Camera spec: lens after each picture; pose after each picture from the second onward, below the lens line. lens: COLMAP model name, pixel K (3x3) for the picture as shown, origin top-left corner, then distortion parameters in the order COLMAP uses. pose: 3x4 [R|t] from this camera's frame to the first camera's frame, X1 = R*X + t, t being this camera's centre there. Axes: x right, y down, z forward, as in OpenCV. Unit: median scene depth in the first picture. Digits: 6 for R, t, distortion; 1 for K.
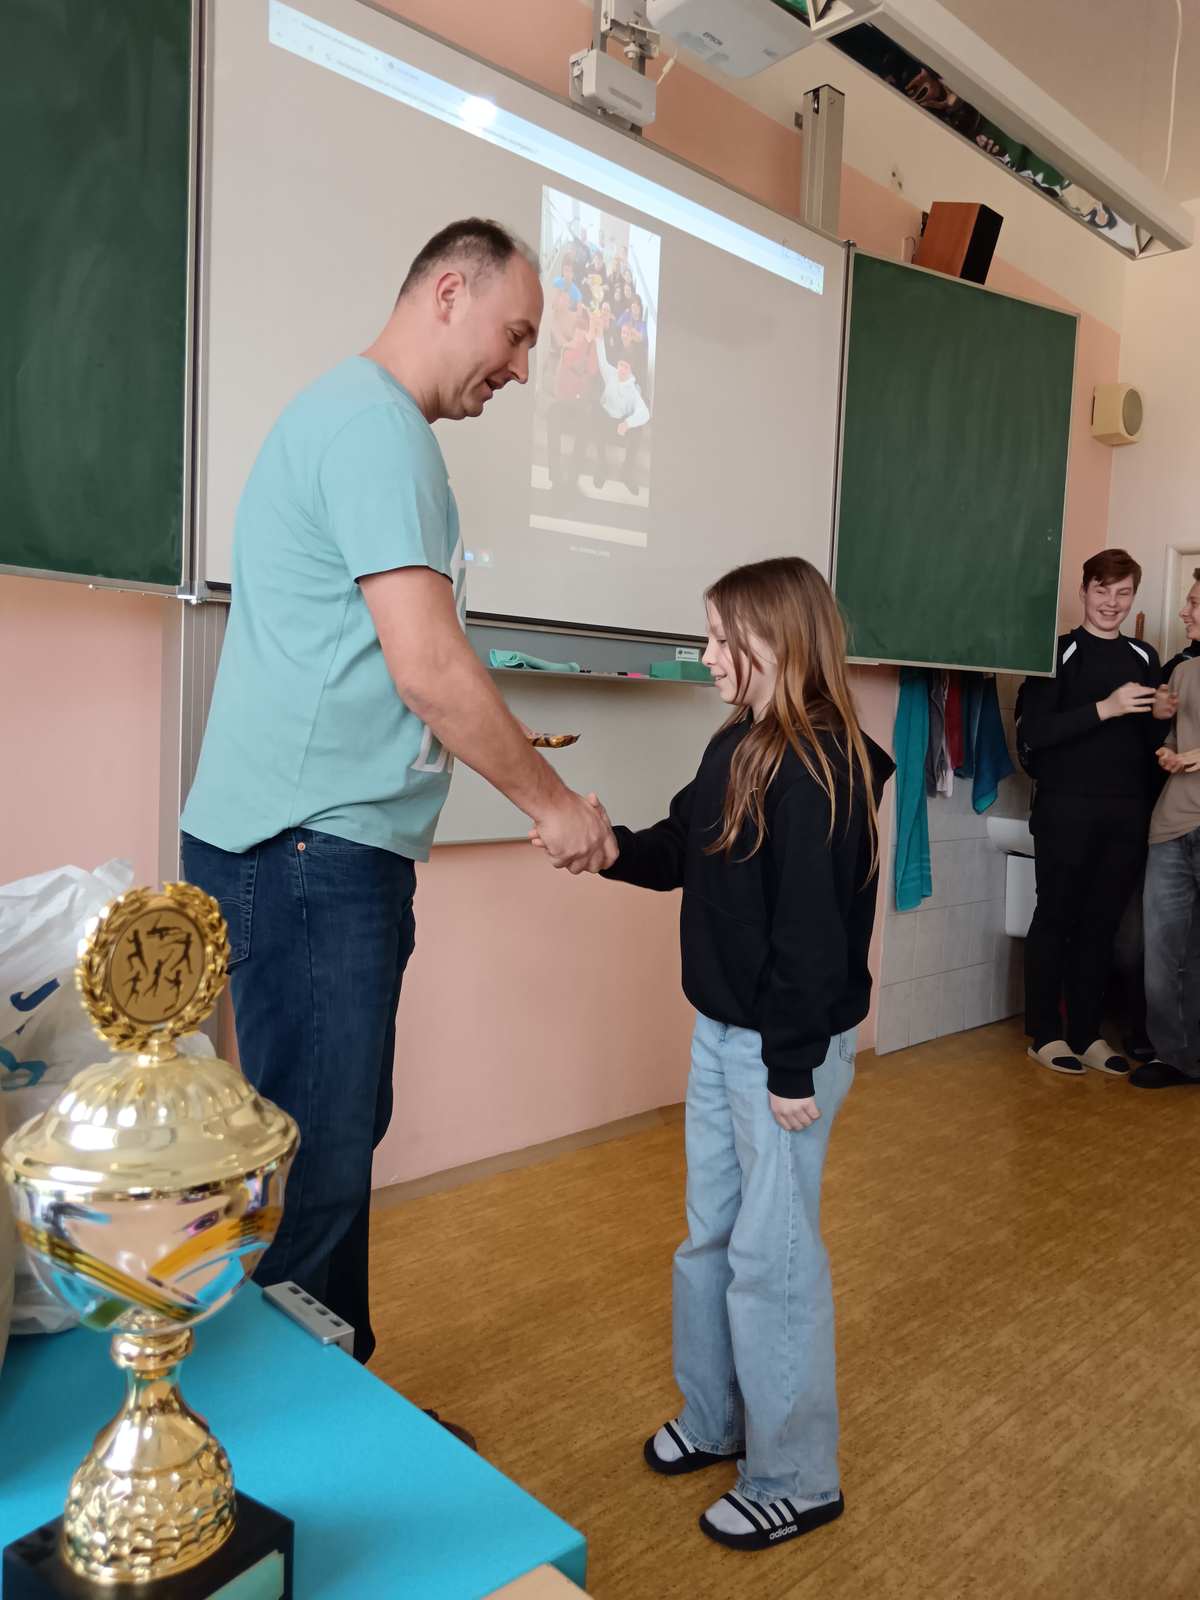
lens RADIAL K [[1262.6, 0, 596.8], [0, 1262.6, 811.7], [0, 0, 1]] dist [0.006744, -0.006549]
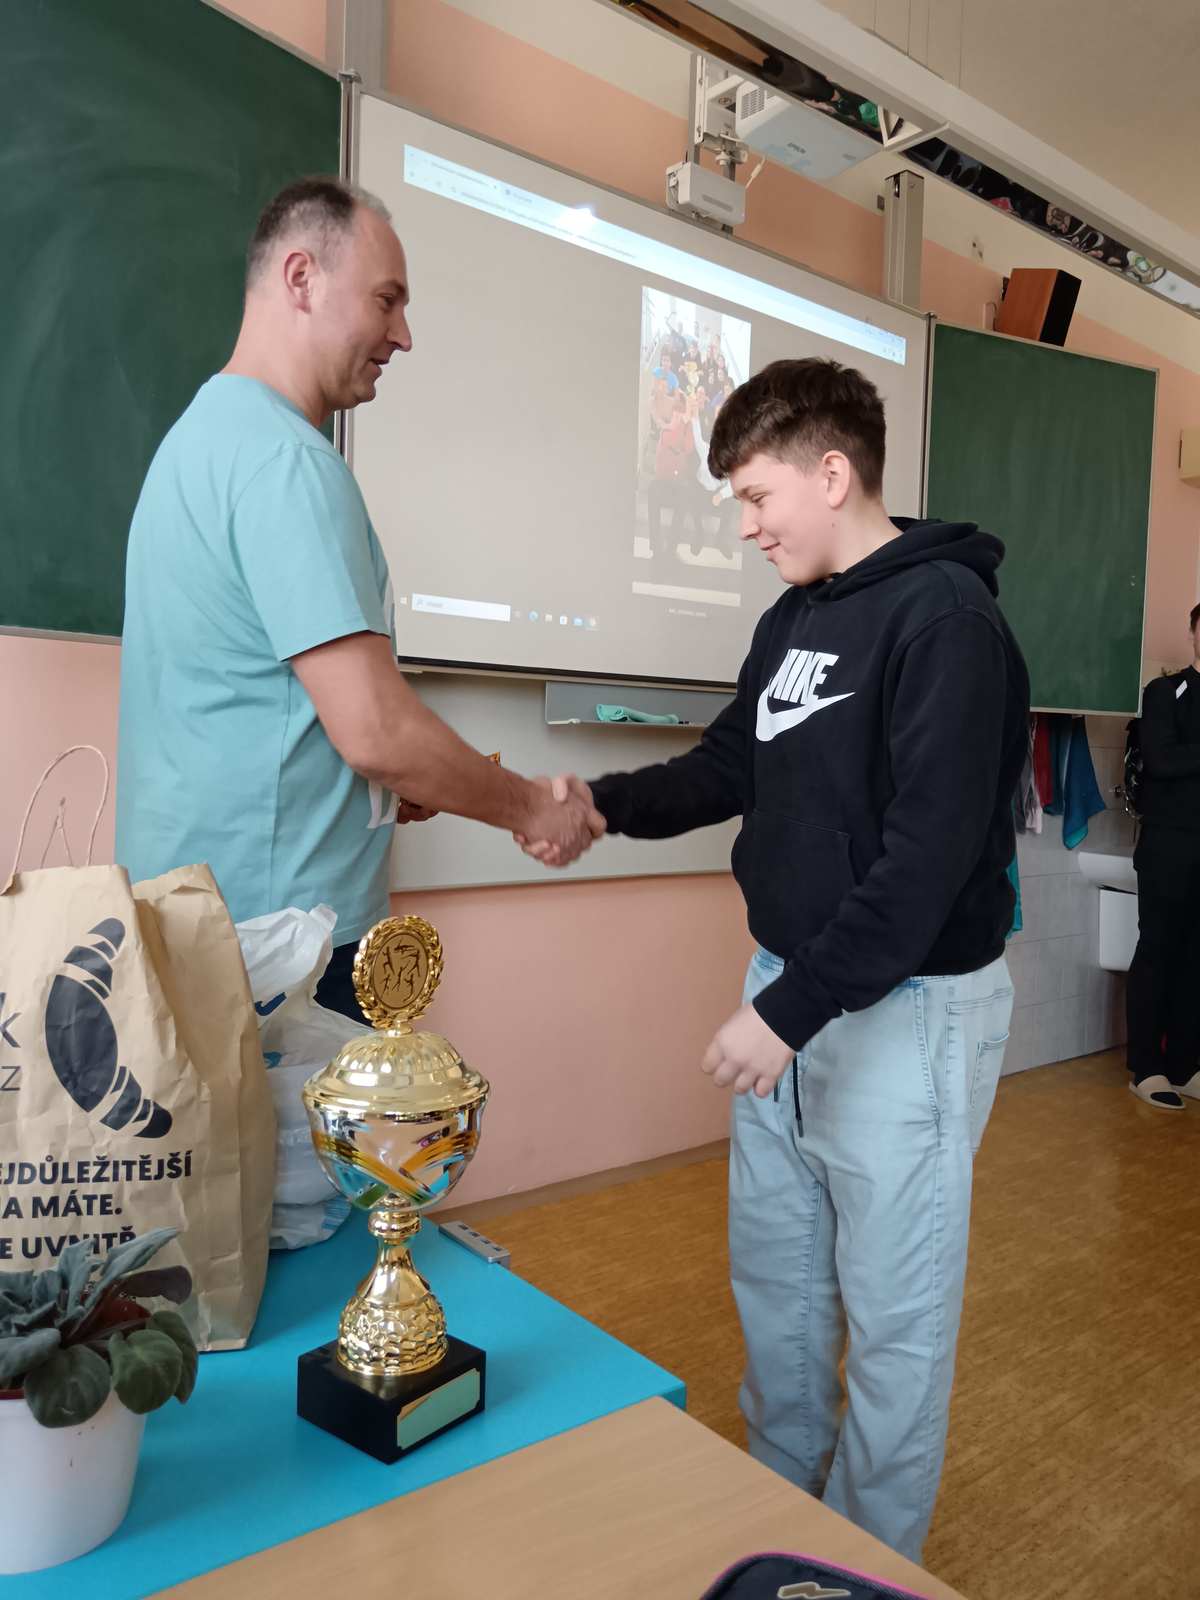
lens RADIAL K [[1262.6, 0, 604.0], [0, 1262.6, 813.2], [0, 0, 1]] dist [0.006744, -0.006549]
pose [[0.997237, -0.007055, -0.073954, 0.002019], [0.005112, 0.999638, -0.026424, -0.004829], [0.074114, 0.025973, 0.996912, -0.091475]]
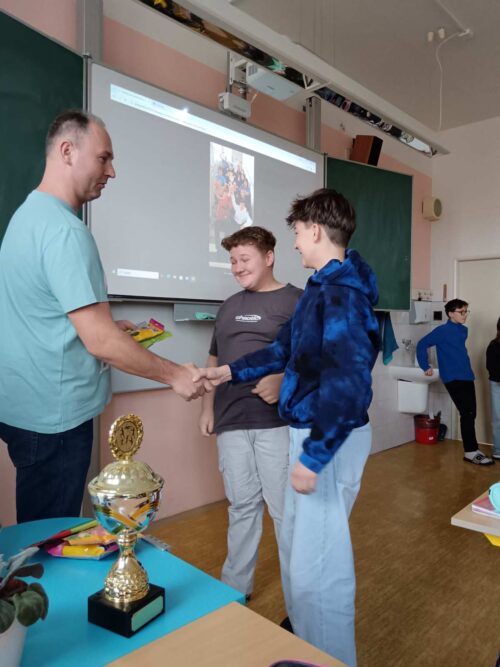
lens RADIAL K [[526.3, 0, 253.1], [0, 526.3, 339.1], [0, 0, 1]] dist [0.006744, -0.006549]
pose [[0.998902, -0.032054, 0.034172, -0.002744], [0.033670, 0.998288, -0.047823, -0.014815], [-0.032580, 0.048921, 0.998271, -0.109007]]
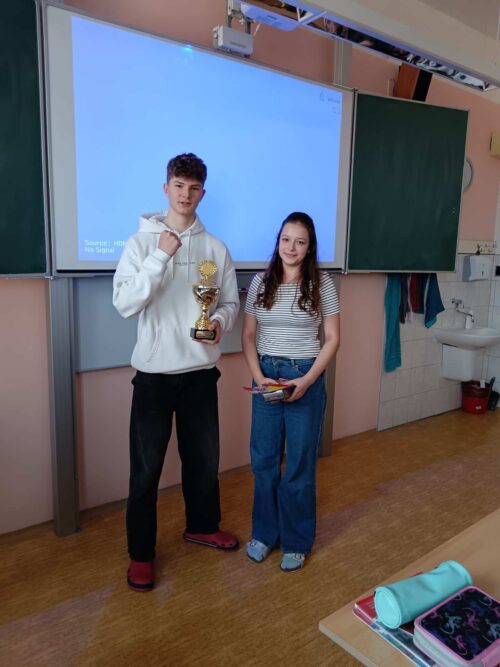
lens RADIAL K [[526.3, 0, 249.7], [0, 526.3, 336.4], [0, 0, 1]] dist [0.006744, -0.006549]
pose [[0.991710, 0.008007, -0.128248, 0.175541], [0.001905, 0.997031, 0.076979, -0.101276], [0.128484, -0.076585, 0.988750, -0.005049]]
